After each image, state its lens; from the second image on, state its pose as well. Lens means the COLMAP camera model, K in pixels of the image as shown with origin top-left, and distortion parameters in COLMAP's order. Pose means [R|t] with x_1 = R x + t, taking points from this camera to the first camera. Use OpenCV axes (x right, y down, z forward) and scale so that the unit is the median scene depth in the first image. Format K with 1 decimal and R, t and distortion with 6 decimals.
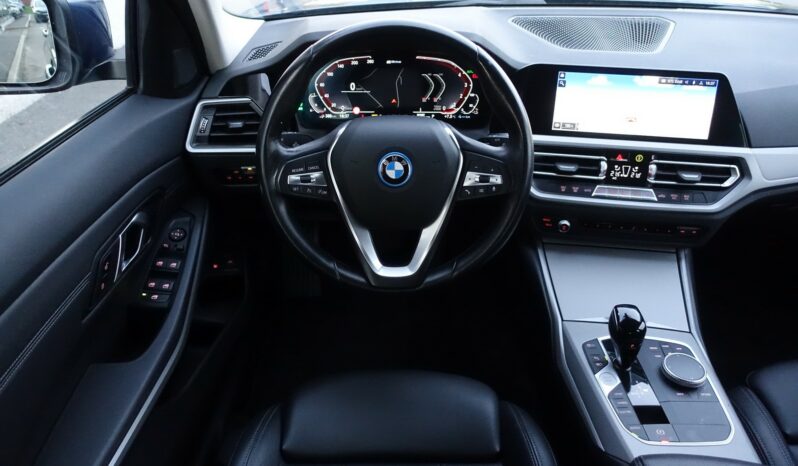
lens RADIAL K [[558.5, 0, 425.7], [0, 558.5, 241.2], [0, 0, 1]] dist [0.013680, 0.024537]
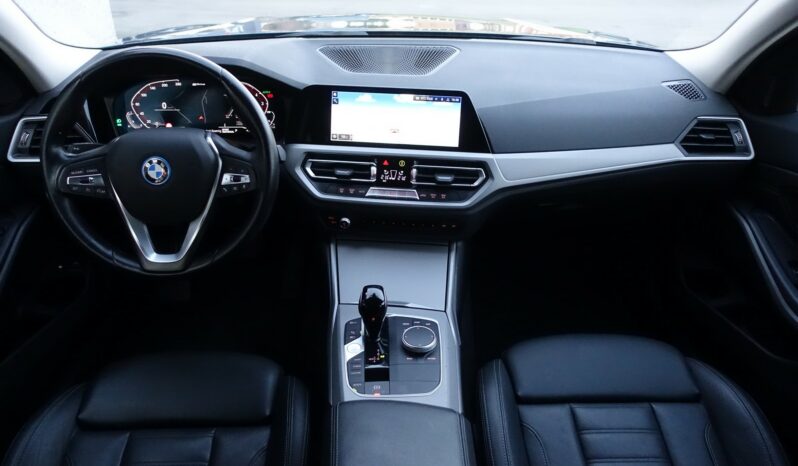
lens RADIAL K [[558.5, 0, 406.4], [0, 558.5, 238.1], [0, 0, 1]] dist [0.013680, 0.024537]
pose [[0.999871, -0.013246, 0.009096, 0.372610], [0.013707, 0.998518, -0.052659, 0.068607], [-0.008385, 0.052777, 0.998571, -0.156974]]
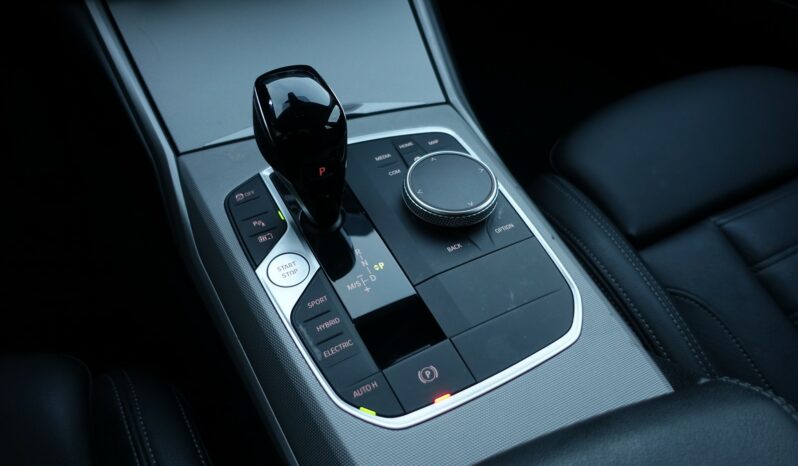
lens RADIAL K [[558.5, 0, 401.6], [0, 558.5, 233.1], [0, 0, 1]] dist [0.013680, 0.024537]
pose [[0.902035, -0.327265, 0.281481, 0.257343], [0.235045, 0.919315, 0.315617, 0.102092], [-0.362060, -0.218537, 0.906176, 0.540671]]
